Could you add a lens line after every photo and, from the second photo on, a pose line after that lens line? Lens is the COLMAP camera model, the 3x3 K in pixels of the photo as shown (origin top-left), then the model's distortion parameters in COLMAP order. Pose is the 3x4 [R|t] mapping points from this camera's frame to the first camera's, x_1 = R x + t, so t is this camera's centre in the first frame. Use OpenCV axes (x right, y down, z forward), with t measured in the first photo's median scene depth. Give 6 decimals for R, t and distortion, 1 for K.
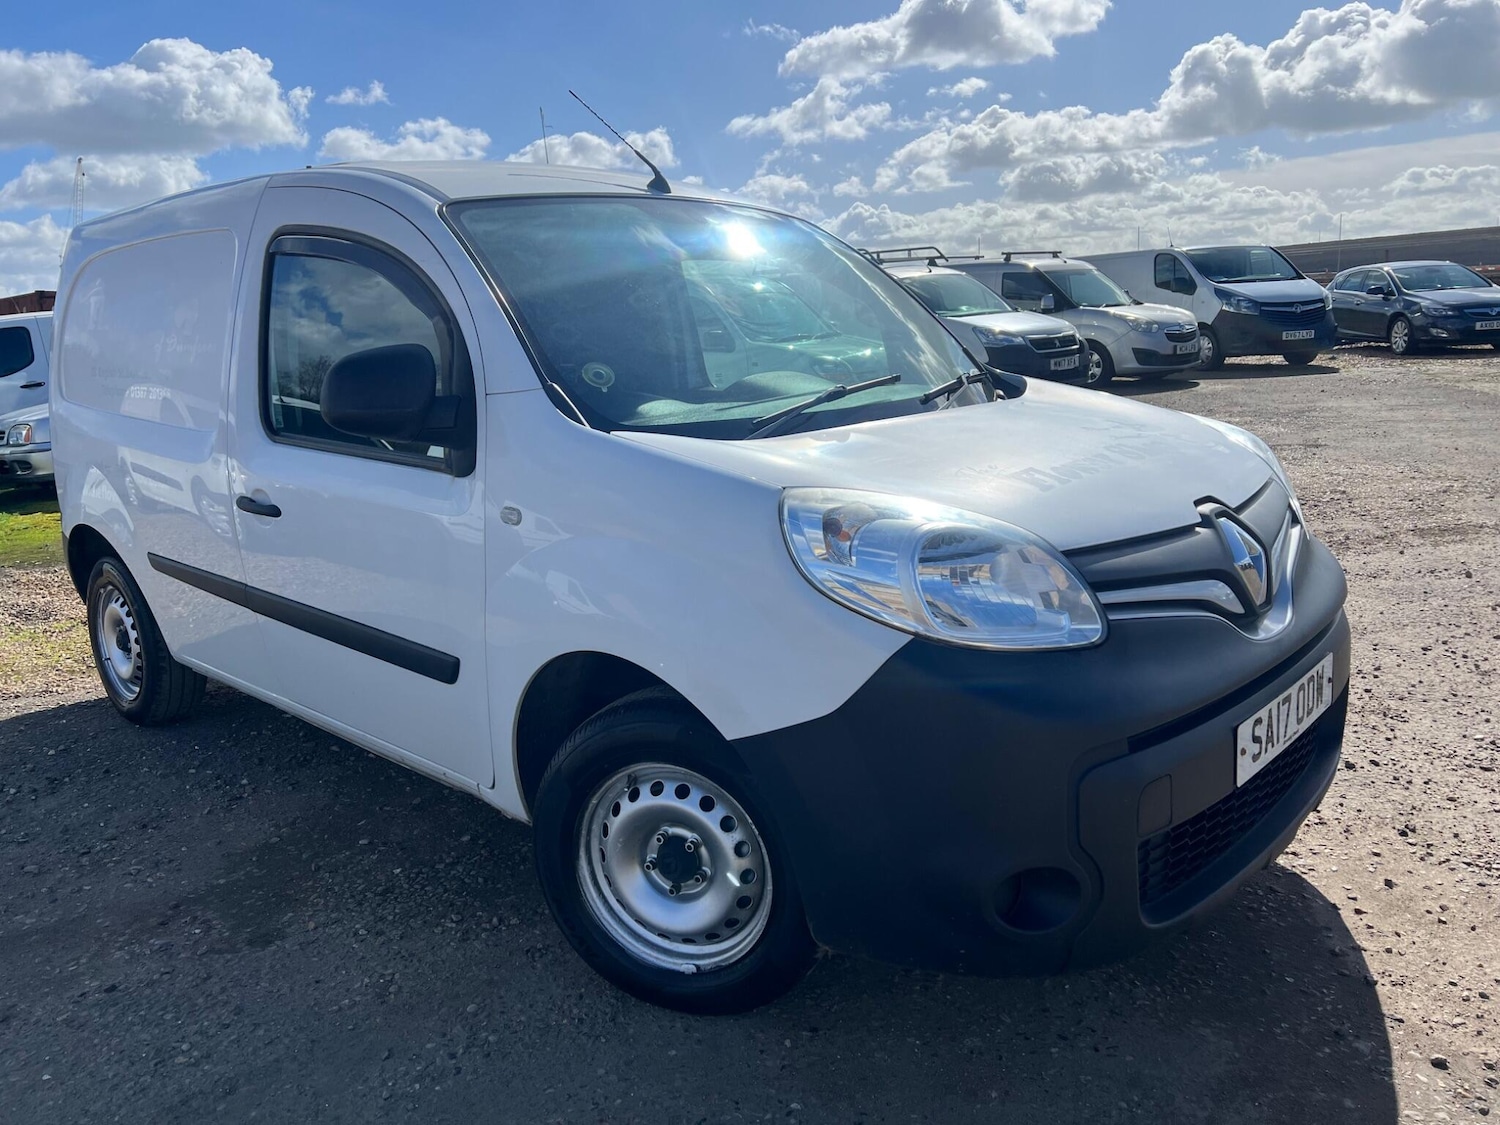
lens RADIAL K [[1109.1, 0, 750.1], [0, 1109.1, 534.7], [0, 0, 1]] dist [0.053308, -0.051404]
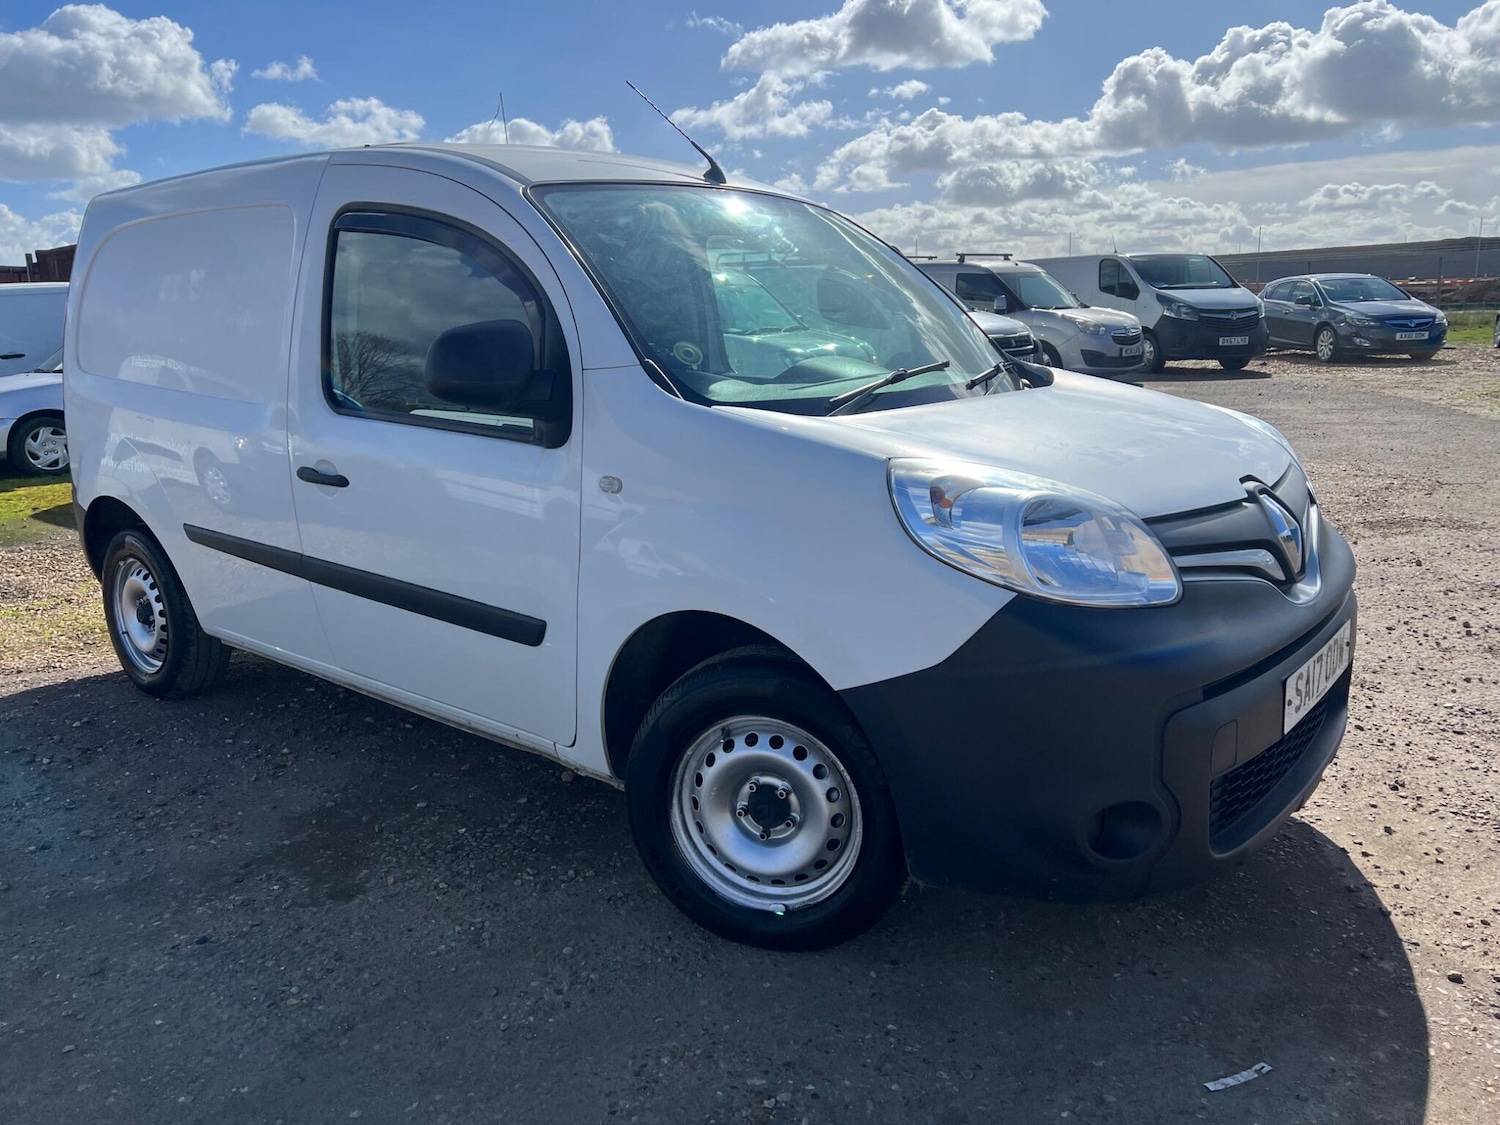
lens RADIAL K [[1112.0, 0, 762.7], [0, 1112.0, 538.6], [0, 0, 1]] dist [0.057019, -0.054821]
pose [[0.997086, 0.010666, 0.075539, -0.082514], [-0.011147, 0.999920, 0.005961, 0.014790], [-0.075470, -0.006785, 0.997125, -0.035637]]
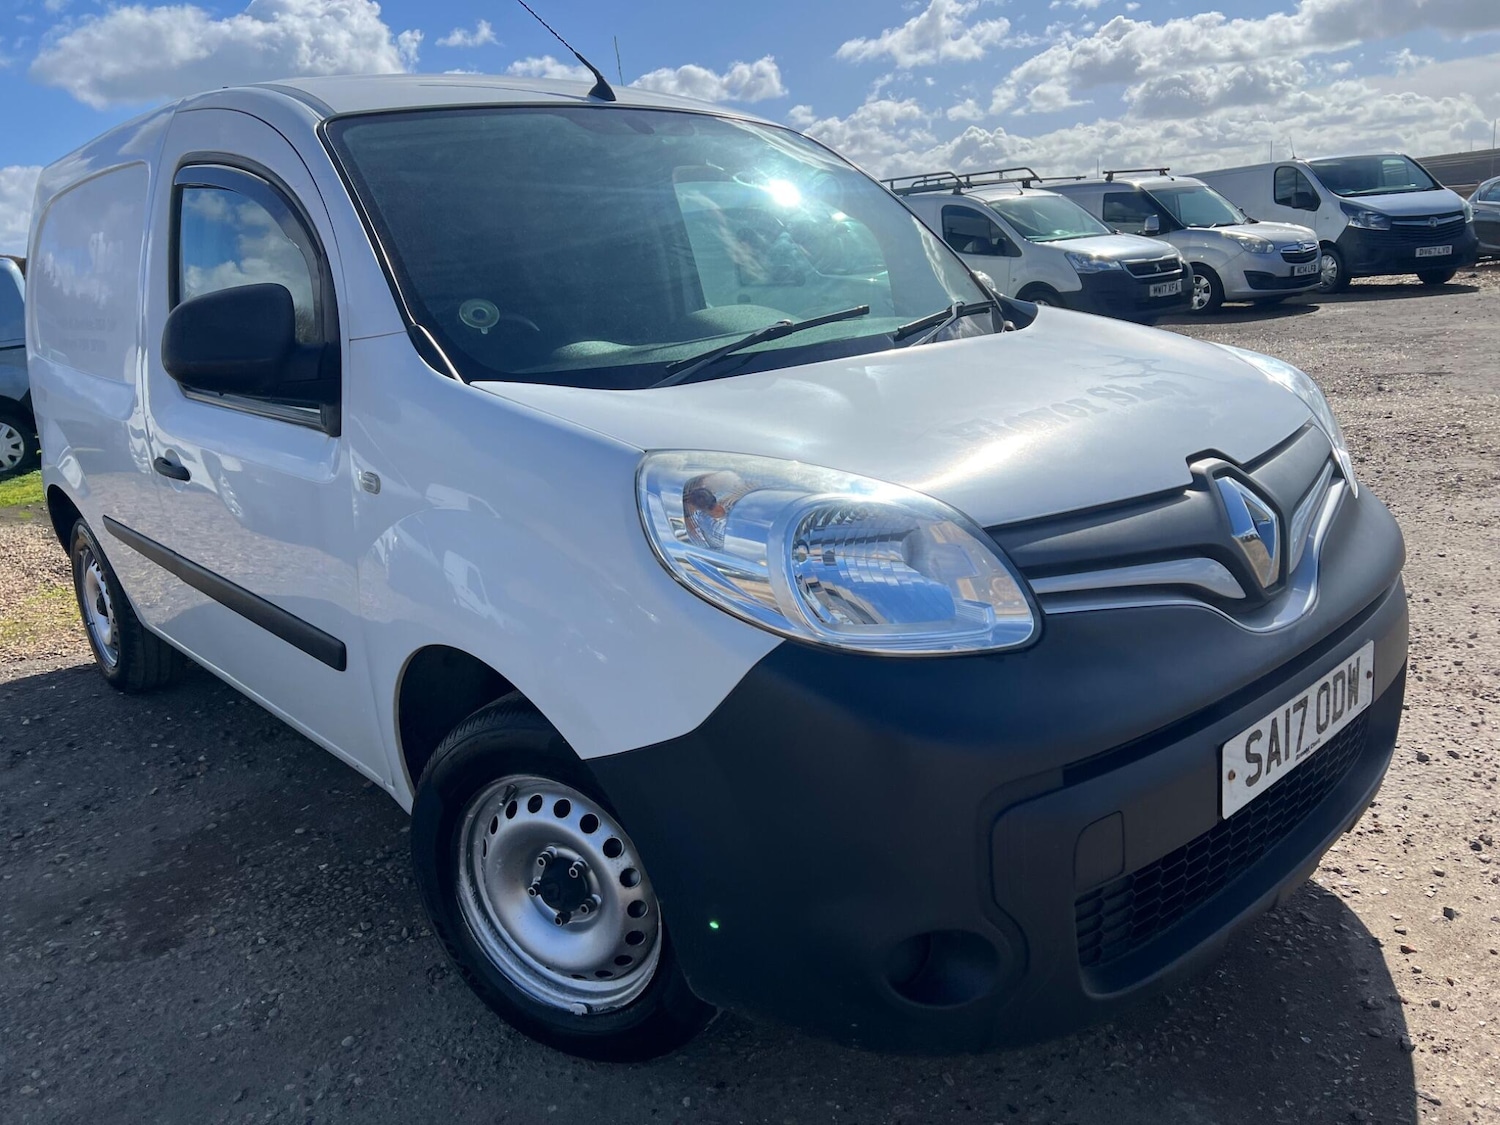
lens RADIAL K [[1100.2, 0, 778.4], [0, 1100.2, 537.4], [0, 0, 1]] dist [0.062337, -0.063717]
pose [[0.996345, -0.006332, -0.085189, 0.092956], [0.011340, 0.998227, 0.058432, -0.011951], [0.084668, -0.059185, 0.994650, 0.098245]]
